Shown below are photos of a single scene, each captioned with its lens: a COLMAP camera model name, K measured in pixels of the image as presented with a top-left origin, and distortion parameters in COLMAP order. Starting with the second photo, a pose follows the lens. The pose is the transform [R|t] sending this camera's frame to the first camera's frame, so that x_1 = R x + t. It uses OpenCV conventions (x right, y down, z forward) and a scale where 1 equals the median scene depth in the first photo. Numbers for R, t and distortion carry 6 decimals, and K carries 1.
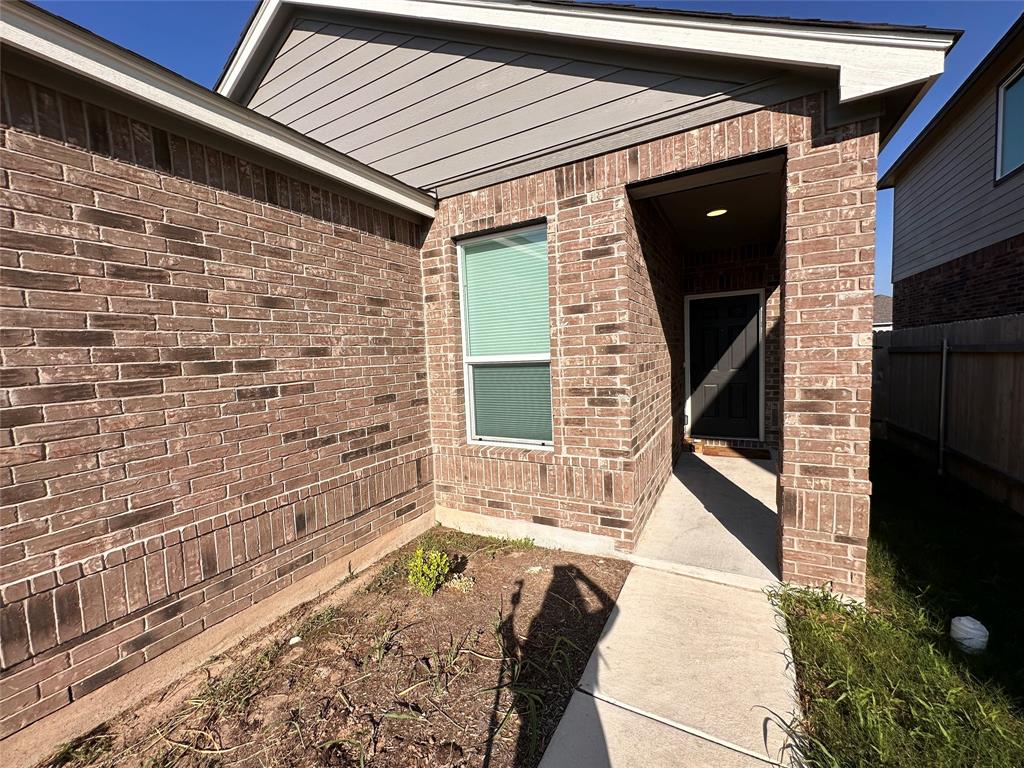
lens RADIAL K [[409.3, 0, 511.4], [0, 409.3, 383.9], [0, 0, 1]] dist [-0.005476, 0.001590]
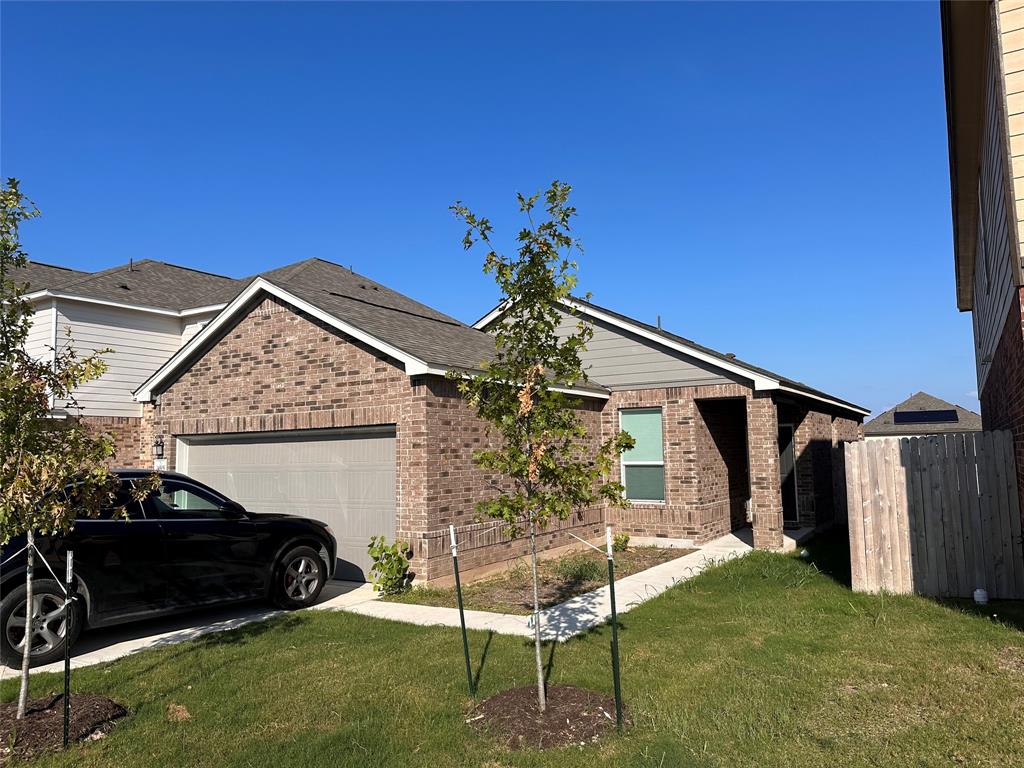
lens RADIAL K [[719.4, 0, 476.1], [0, 719.4, 376.2], [0, 0, 1]] dist [0.024149, -0.035943]
pose [[0.995219, 0.017402, -0.096101, -0.657311], [-0.033935, 0.984302, -0.173197, 0.219581], [0.091578, 0.175630, 0.980187, -3.621694]]
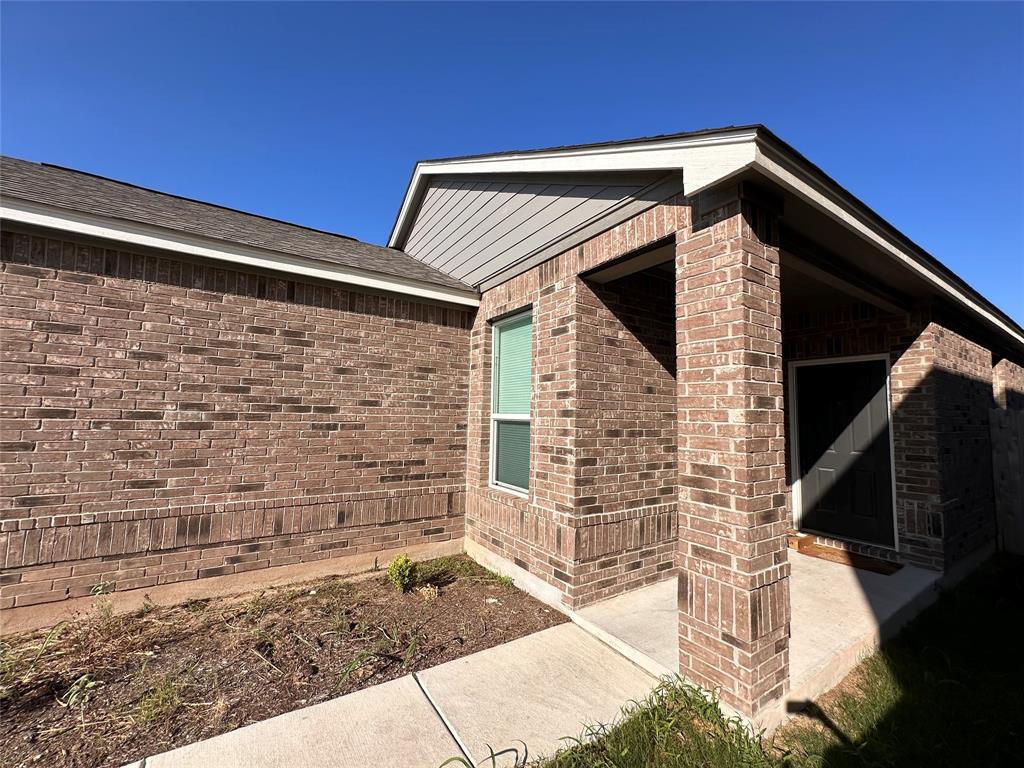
lens RADIAL K [[409.3, 0, 513.4], [0, 409.3, 383.9], [0, 0, 1]] dist [-0.005476, 0.001590]
pose [[0.879176, 0.023752, -0.475905, 0.663794], [-0.093424, 0.987965, -0.123280, -0.012001], [0.467249, 0.152846, 0.870814, -0.066144]]
